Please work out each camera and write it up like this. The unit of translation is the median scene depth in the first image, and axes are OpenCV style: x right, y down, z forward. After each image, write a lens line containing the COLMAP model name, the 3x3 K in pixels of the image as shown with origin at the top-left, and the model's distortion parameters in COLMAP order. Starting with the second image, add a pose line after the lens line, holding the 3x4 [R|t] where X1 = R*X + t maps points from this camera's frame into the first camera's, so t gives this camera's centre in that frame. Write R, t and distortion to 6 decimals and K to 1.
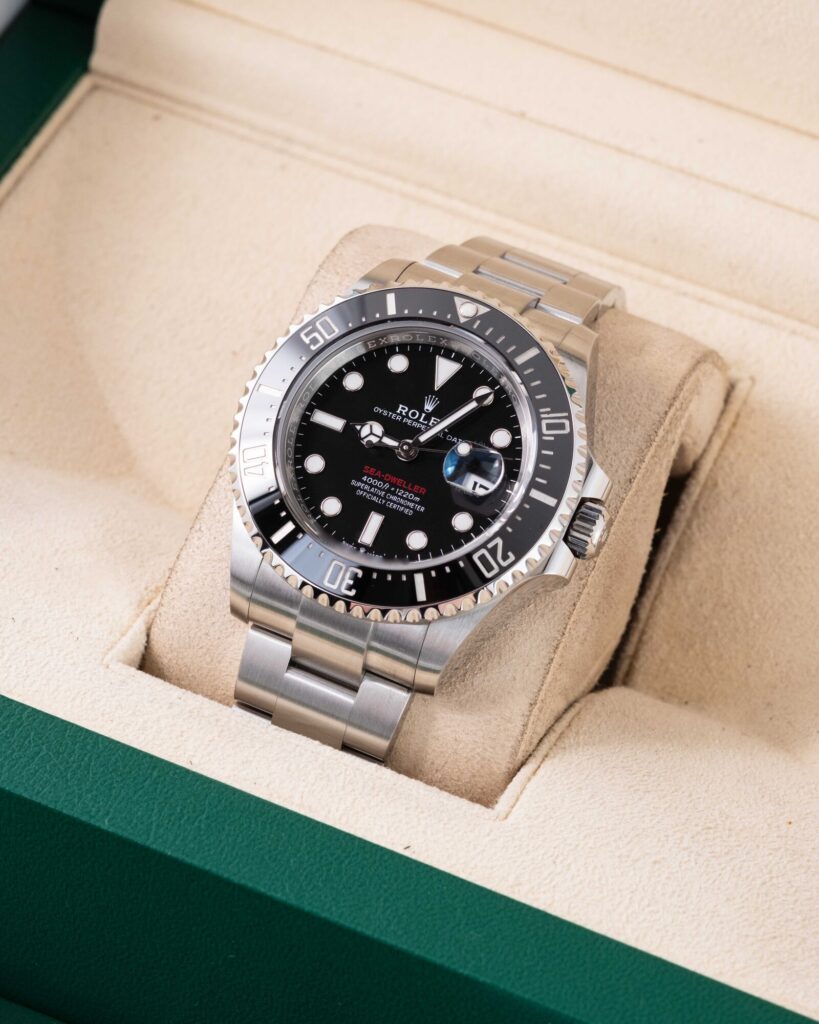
lens RADIAL K [[4417.3, 0, 409.5], [0, 4417.3, 512.0], [0, 0, 1]] dist [0.035980, -0.260124]
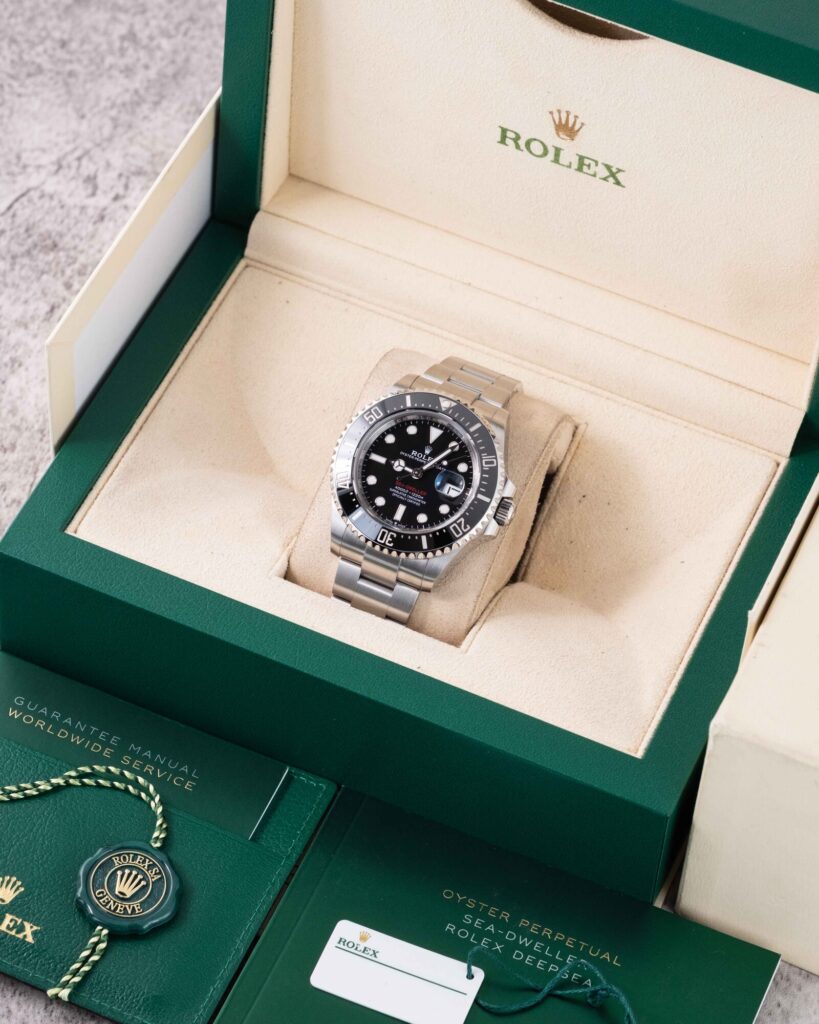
lens RADIAL K [[4417.3, 0, 409.5], [0, 4417.3, 512.0], [0, 0, 1]] dist [0.035980, -0.260124]
pose [[0.999651, -0.007209, 0.025397, -0.055949], [0.005158, 0.996789, 0.079911, -0.159368], [-0.025892, -0.079752, 0.996478, -1.040944]]
